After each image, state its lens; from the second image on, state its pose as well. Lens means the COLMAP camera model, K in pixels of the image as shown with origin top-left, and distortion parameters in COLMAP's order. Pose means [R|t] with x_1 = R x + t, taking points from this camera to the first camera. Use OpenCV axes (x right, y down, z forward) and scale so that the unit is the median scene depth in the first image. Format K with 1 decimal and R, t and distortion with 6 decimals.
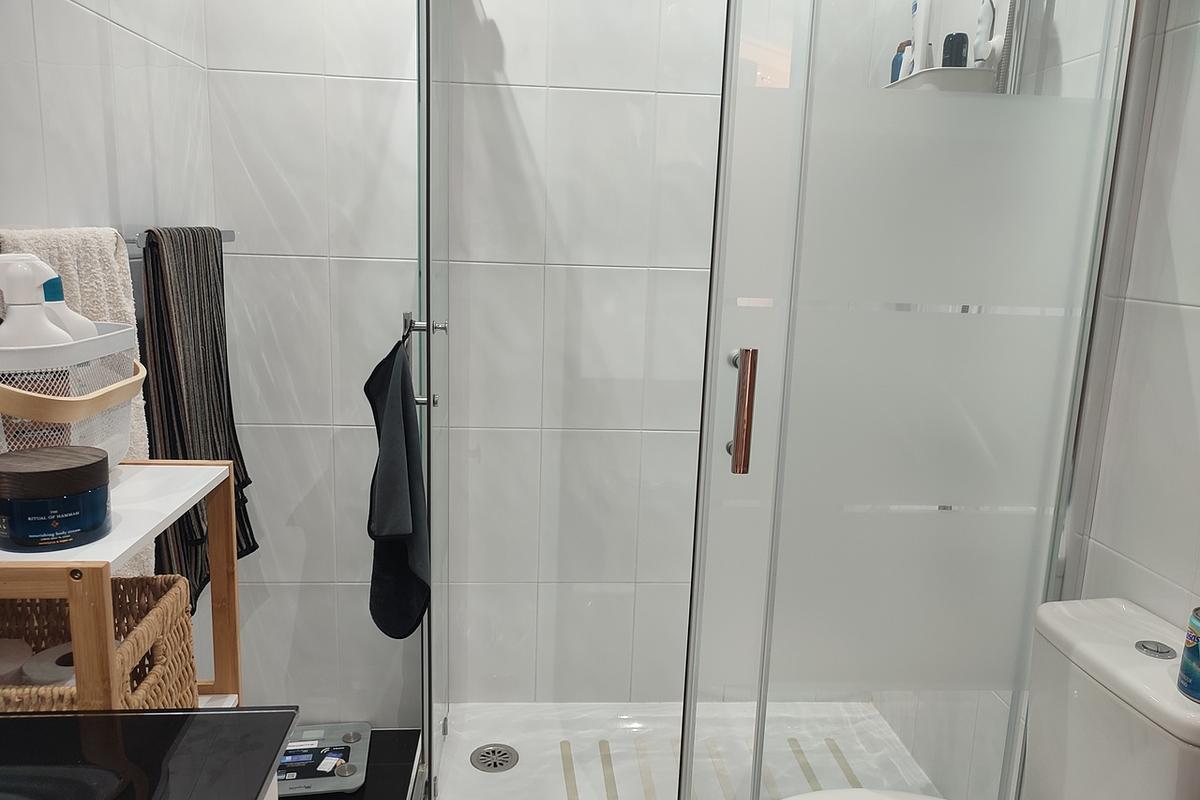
lens RADIAL K [[872.3, 0, 596.6], [0, 872.3, 399.9], [0, 0, 1]] dist [0.029828, -0.012344]
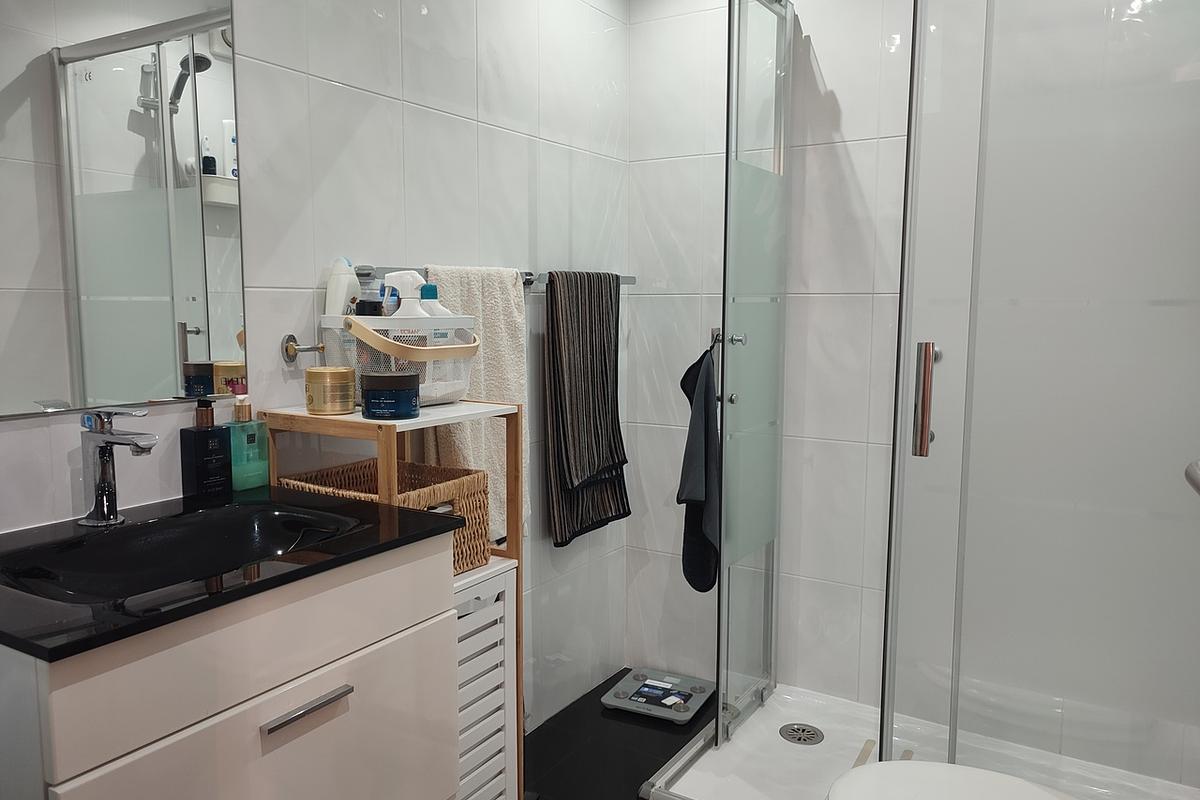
lens RADIAL K [[872.3, 0, 607.8], [0, 872.3, 401.9], [0, 0, 1]] dist [0.029828, -0.012344]
pose [[0.808957, 0.035852, -0.586773, 0.390080], [-0.086400, 0.994550, -0.058348, 0.090541], [0.581484, 0.097898, 0.807646, -0.102686]]
